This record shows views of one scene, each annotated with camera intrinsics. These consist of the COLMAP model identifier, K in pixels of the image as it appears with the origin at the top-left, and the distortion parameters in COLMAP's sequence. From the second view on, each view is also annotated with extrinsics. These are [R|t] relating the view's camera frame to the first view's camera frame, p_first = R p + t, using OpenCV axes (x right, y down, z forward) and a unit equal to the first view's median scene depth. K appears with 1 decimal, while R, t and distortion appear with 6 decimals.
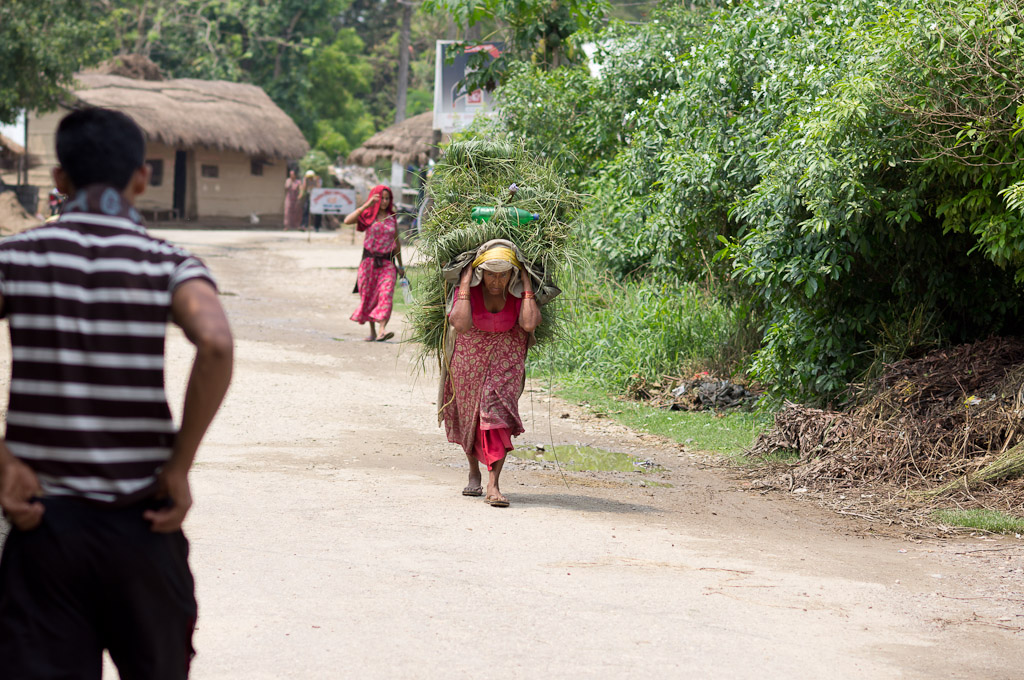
lens RADIAL K [[3808.5, 0, 512.0], [0, 3808.5, 339.5], [0, 0, 1]] dist [-0.095409, 0.000000]
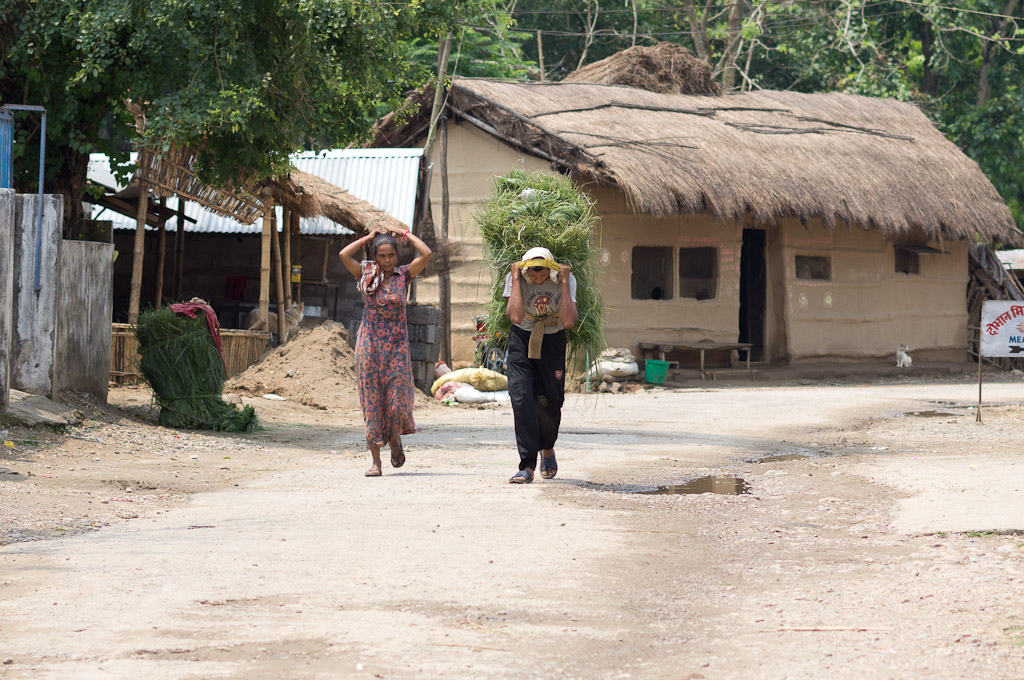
lens RADIAL K [[3808.5, 0, 512.4], [0, 3808.5, 340.1], [0, 0, 1]] dist [-0.095409, 0.000000]
pose [[0.976894, -0.020086, -0.212778, -0.010356], [0.014821, 0.999544, -0.026312, -0.021709], [0.213209, 0.022550, 0.976746, 0.493779]]
